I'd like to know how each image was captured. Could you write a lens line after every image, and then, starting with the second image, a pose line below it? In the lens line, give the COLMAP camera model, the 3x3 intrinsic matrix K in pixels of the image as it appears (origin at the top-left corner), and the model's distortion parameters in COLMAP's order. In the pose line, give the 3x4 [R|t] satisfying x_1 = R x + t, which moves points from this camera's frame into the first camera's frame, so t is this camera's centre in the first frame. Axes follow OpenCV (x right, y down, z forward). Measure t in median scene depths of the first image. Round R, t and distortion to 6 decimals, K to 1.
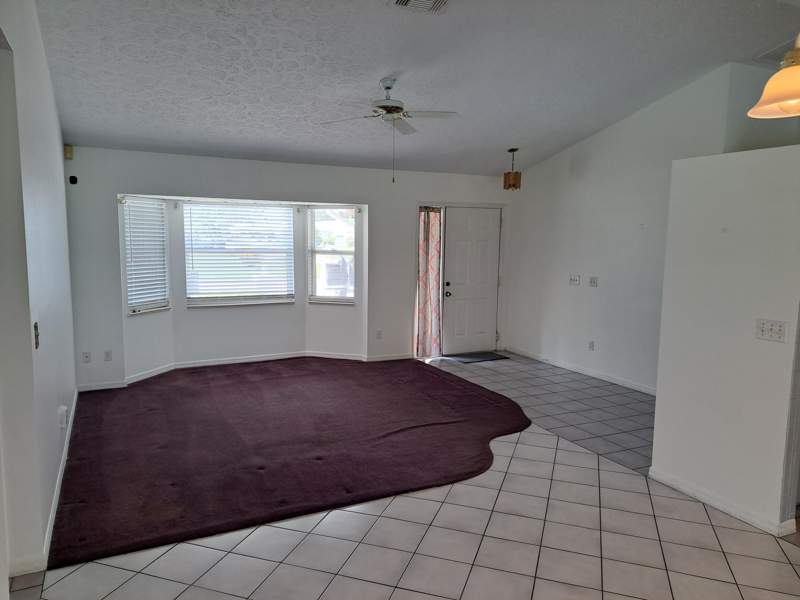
lens RADIAL K [[581.9, 0, 400.0], [0, 581.9, 300.0], [0, 0, 1]] dist [0.045385, 0.000784]
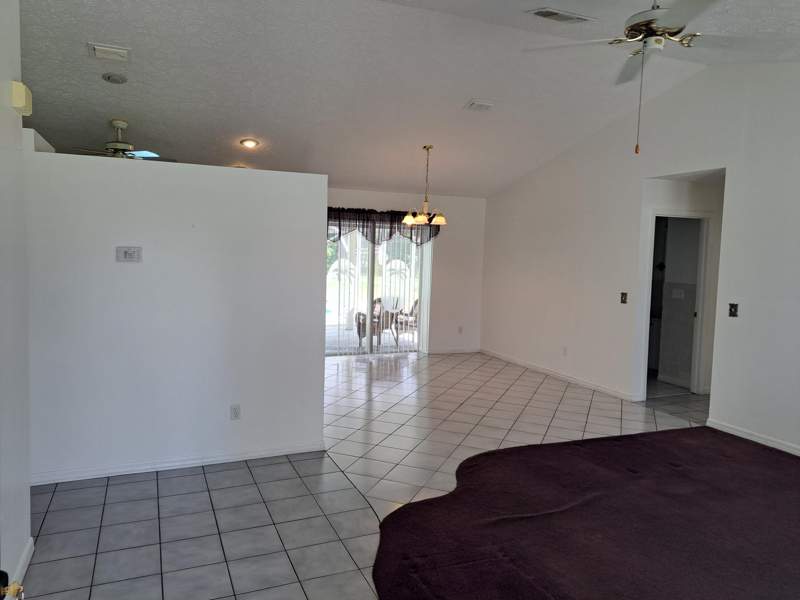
lens RADIAL K [[581.9, 0, 400.0], [0, 581.9, 300.0], [0, 0, 1]] dist [0.045385, 0.000784]
pose [[-0.997893, -0.038585, 0.052165, 0.152400], [-0.028108, 0.981686, 0.188419, -0.137705], [-0.058480, 0.186556, -0.980702, 1.364067]]
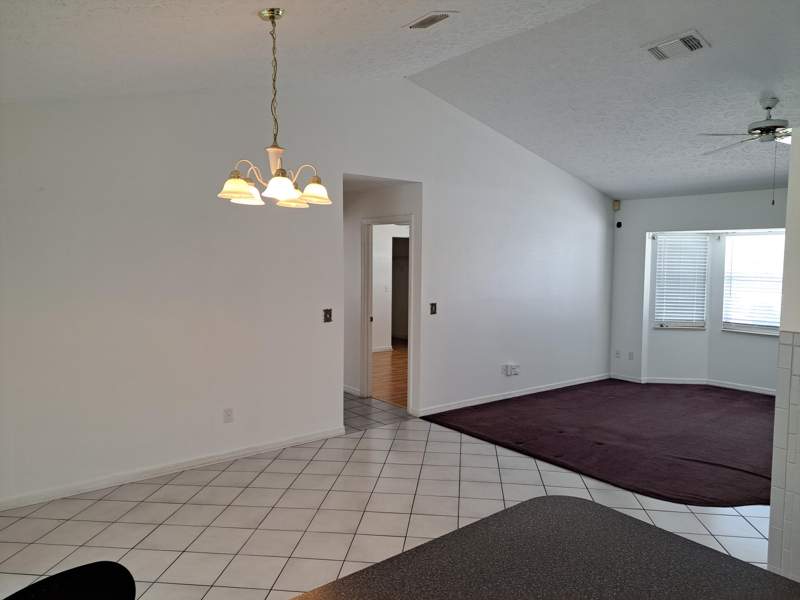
lens RADIAL K [[581.9, 0, 400.0], [0, 581.9, 300.0], [0, 0, 1]] dist [0.045385, 0.000784]
pose [[0.215682, 0.063364, -0.974406, 0.657281], [-0.118848, 0.992177, 0.038213, -0.017083], [0.969204, 0.107565, 0.221526, 0.199438]]
